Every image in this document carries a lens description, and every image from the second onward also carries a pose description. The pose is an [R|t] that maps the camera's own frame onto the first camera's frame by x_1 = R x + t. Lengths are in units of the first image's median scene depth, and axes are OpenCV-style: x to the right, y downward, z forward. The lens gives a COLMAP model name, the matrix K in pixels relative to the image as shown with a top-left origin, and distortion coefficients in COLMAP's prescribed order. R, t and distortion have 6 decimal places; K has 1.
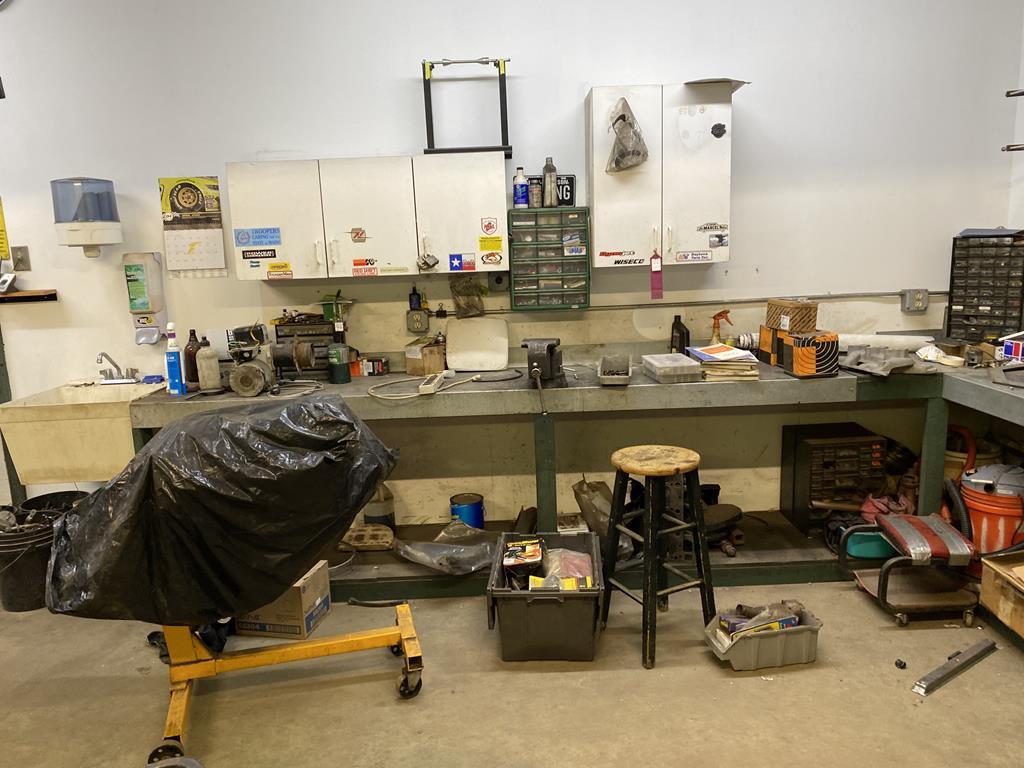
lens RADIAL K [[775.7, 0, 508.1], [0, 775.7, 389.7], [0, 0, 1]] dist [0.093686, -0.125828]
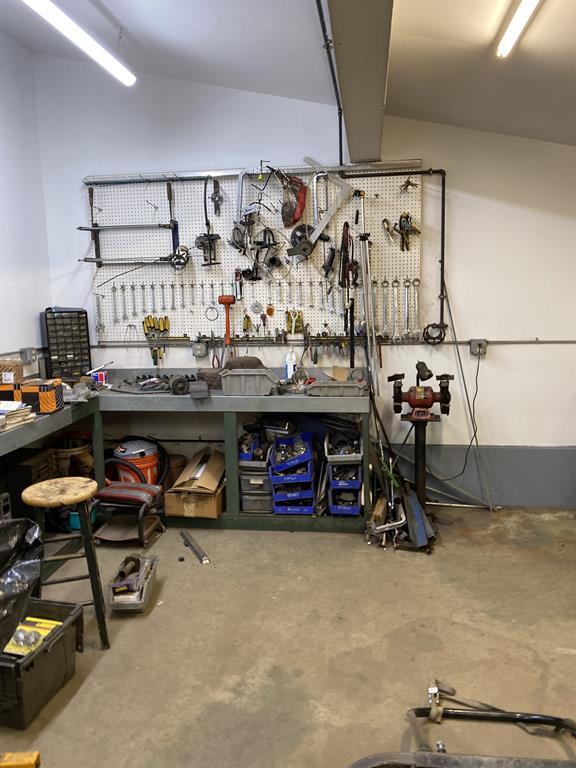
lens RADIAL K [[581.8, 0, 288.0], [0, 581.8, 384.0], [0, 0, 1]] dist [0.093686, -0.125828]
pose [[0.144944, -0.122035, 0.981885, -0.545747], [0.195931, 0.976254, 0.092412, -0.075829], [-0.969847, 0.178987, 0.165413, 0.403574]]
